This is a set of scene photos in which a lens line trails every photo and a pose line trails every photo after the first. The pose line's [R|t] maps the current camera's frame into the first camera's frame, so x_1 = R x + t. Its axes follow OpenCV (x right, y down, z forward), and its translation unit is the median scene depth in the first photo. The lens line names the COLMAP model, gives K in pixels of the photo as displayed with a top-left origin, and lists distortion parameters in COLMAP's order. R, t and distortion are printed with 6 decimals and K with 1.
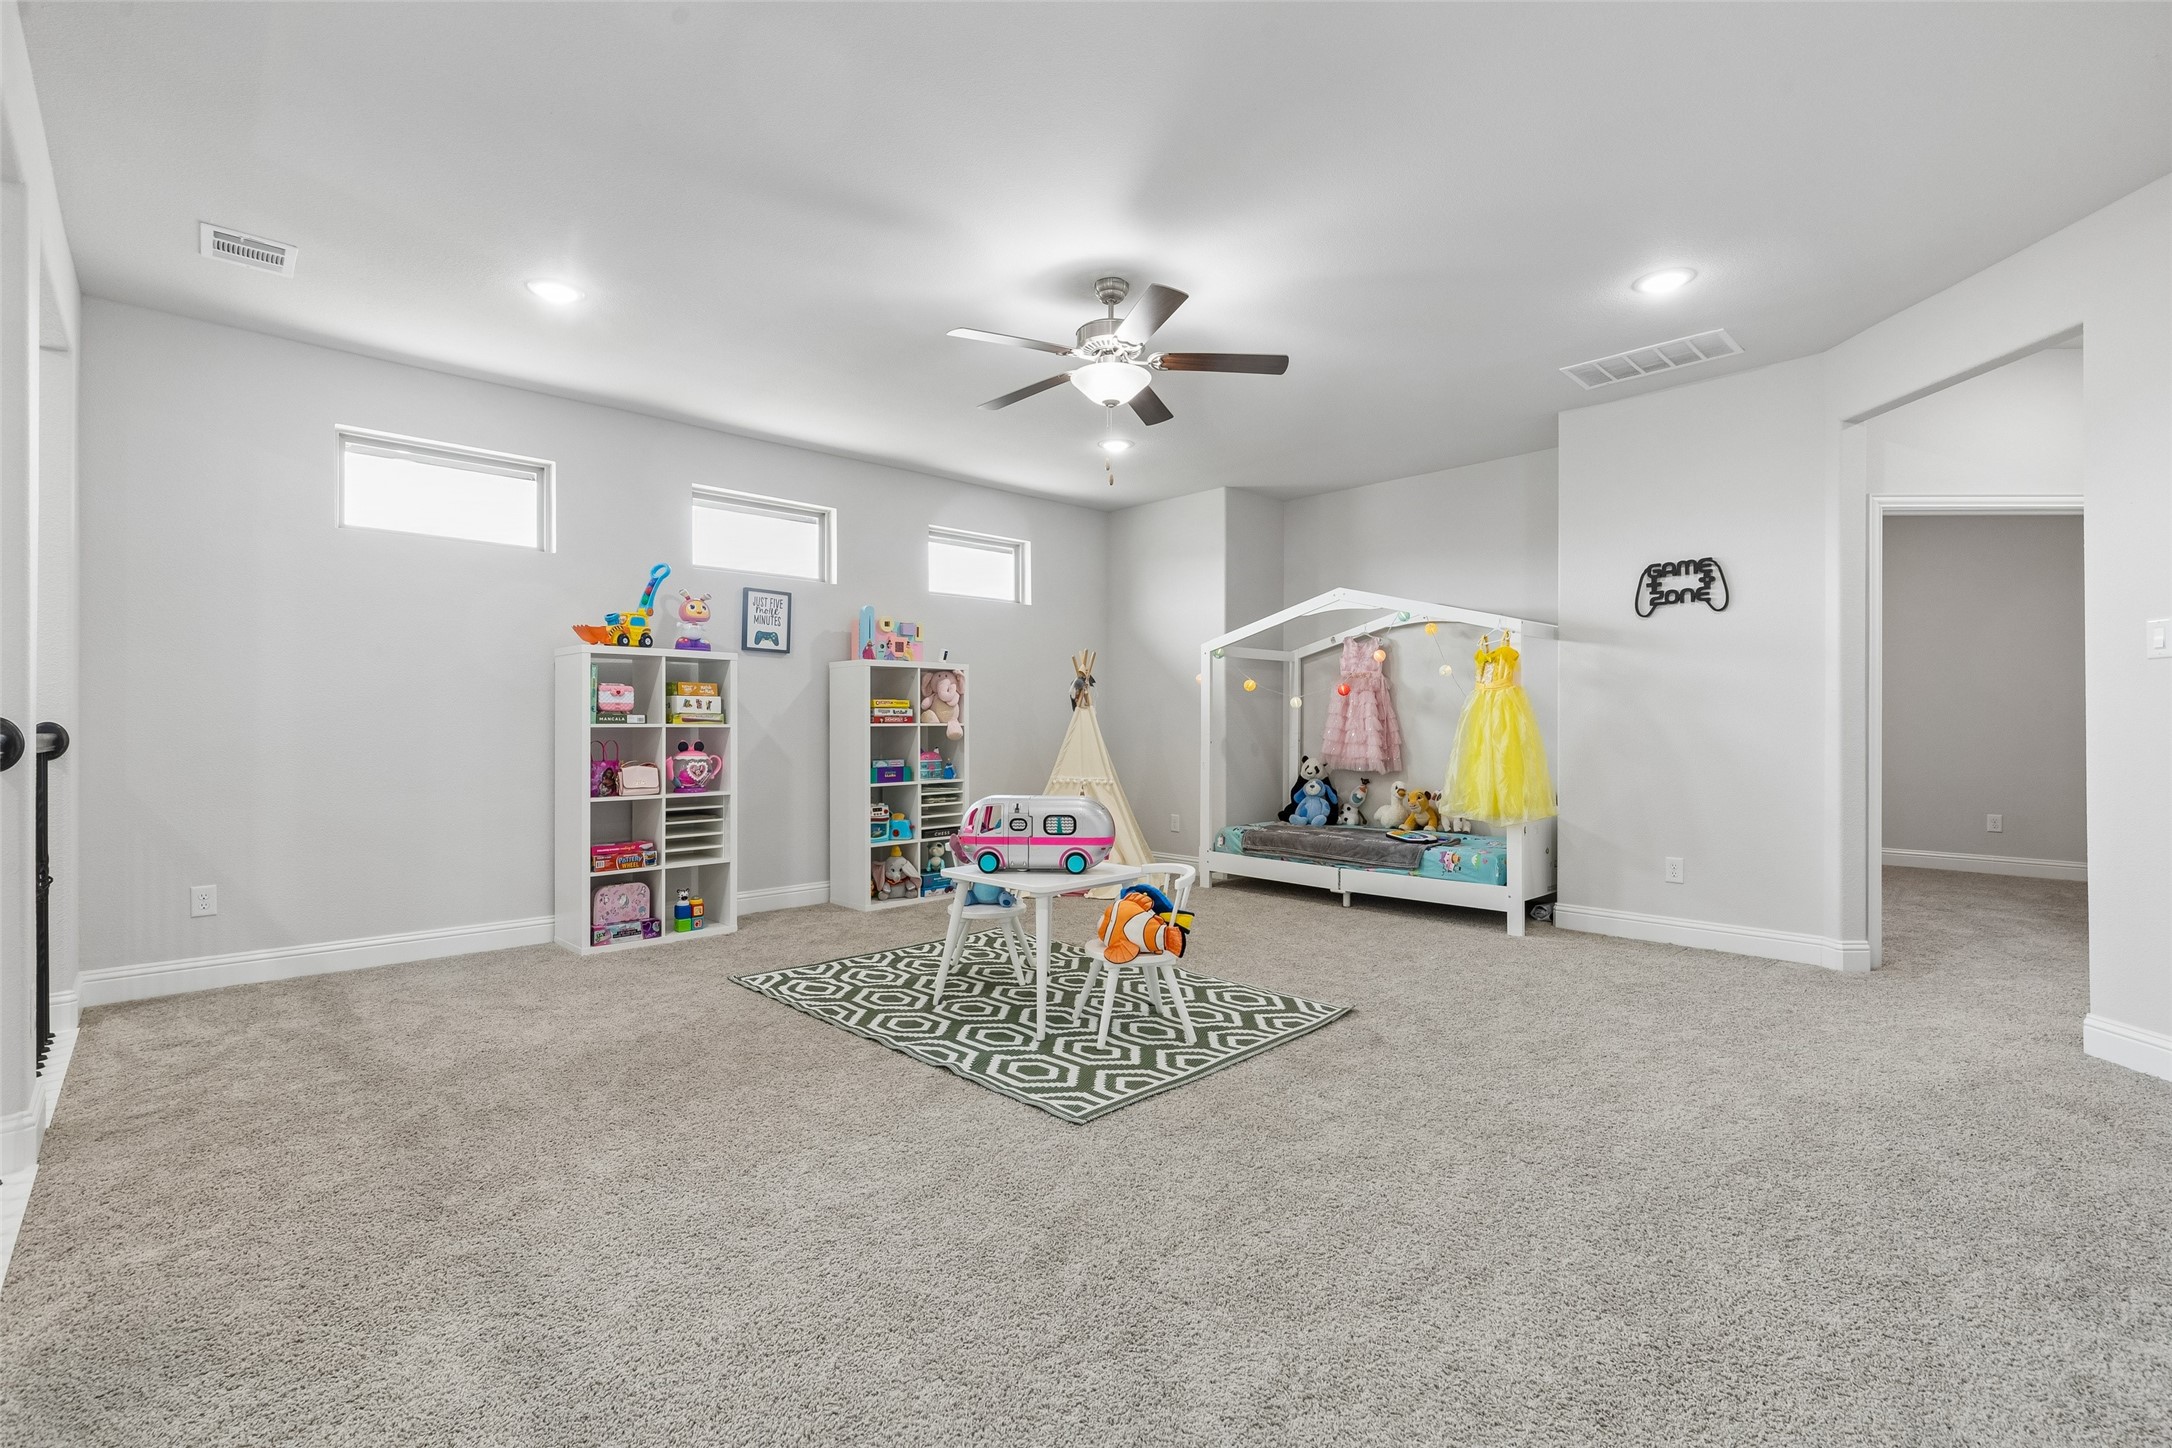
lens RADIAL K [[982.3, 0, 1079.5], [0, 982.3, 710.0], [0, 0, 1]] dist [0.007246, -0.000740]
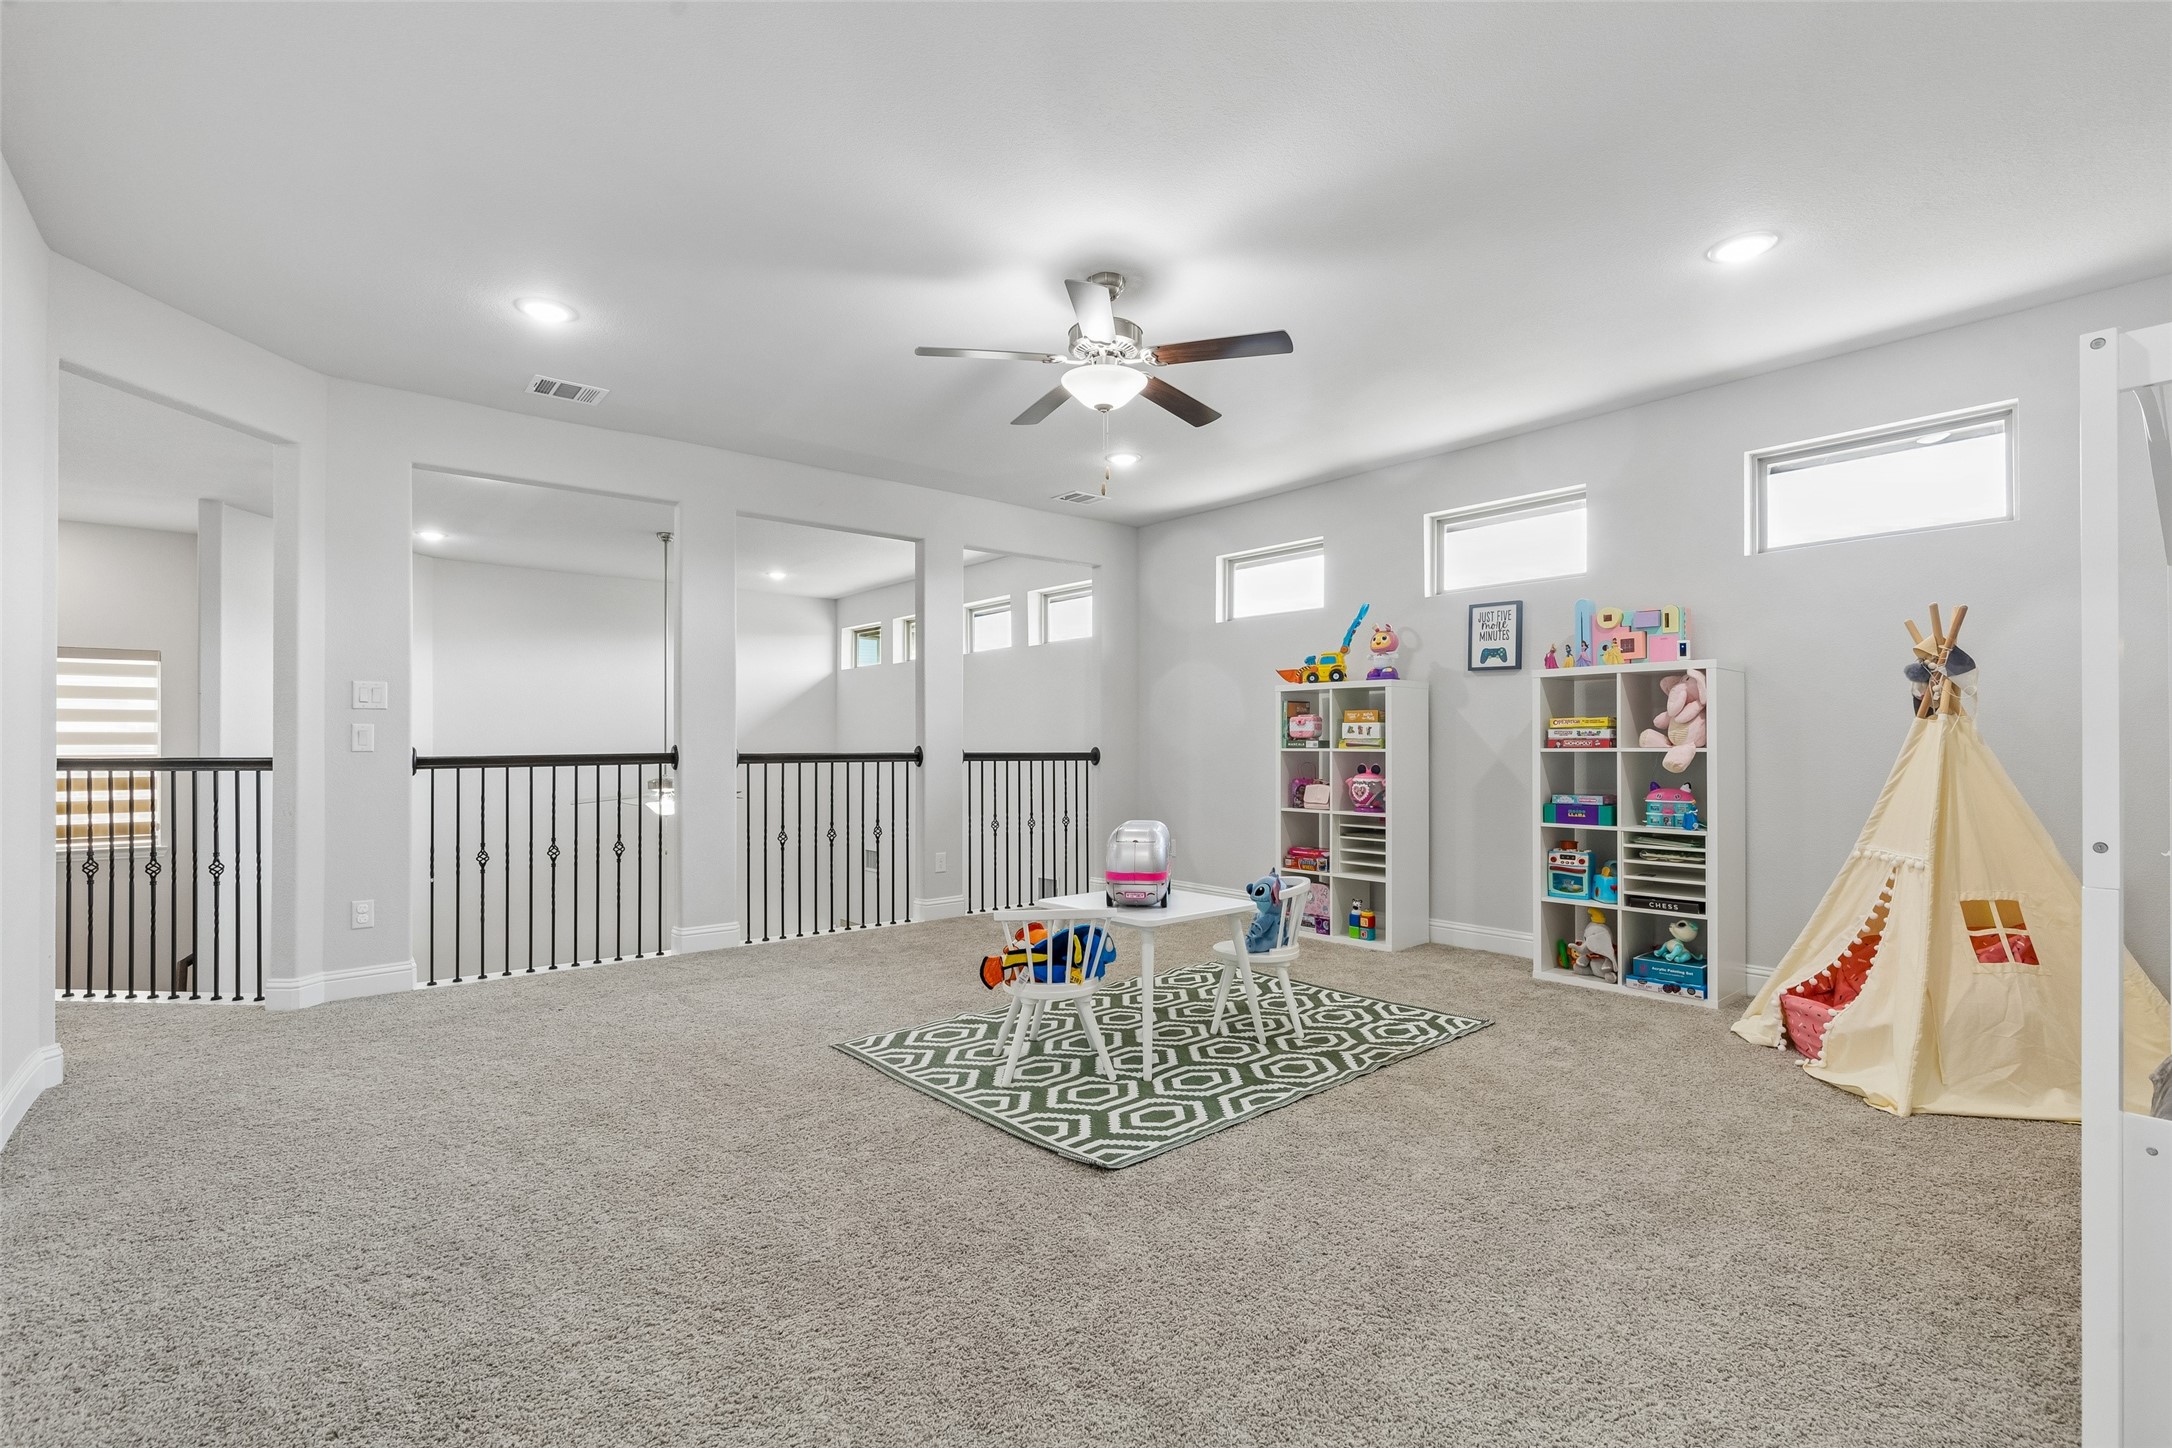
lens RADIAL K [[995.2, 0, 1082.1], [0, 995.2, 736.3], [0, 0, 1]] dist [0.001019, -0.000149]
pose [[-0.067165, -0.009475, -0.997697, 0.710519], [0.014316, 0.999843, -0.010459, 0.007819], [0.997639, -0.014986, -0.067019, 0.758870]]
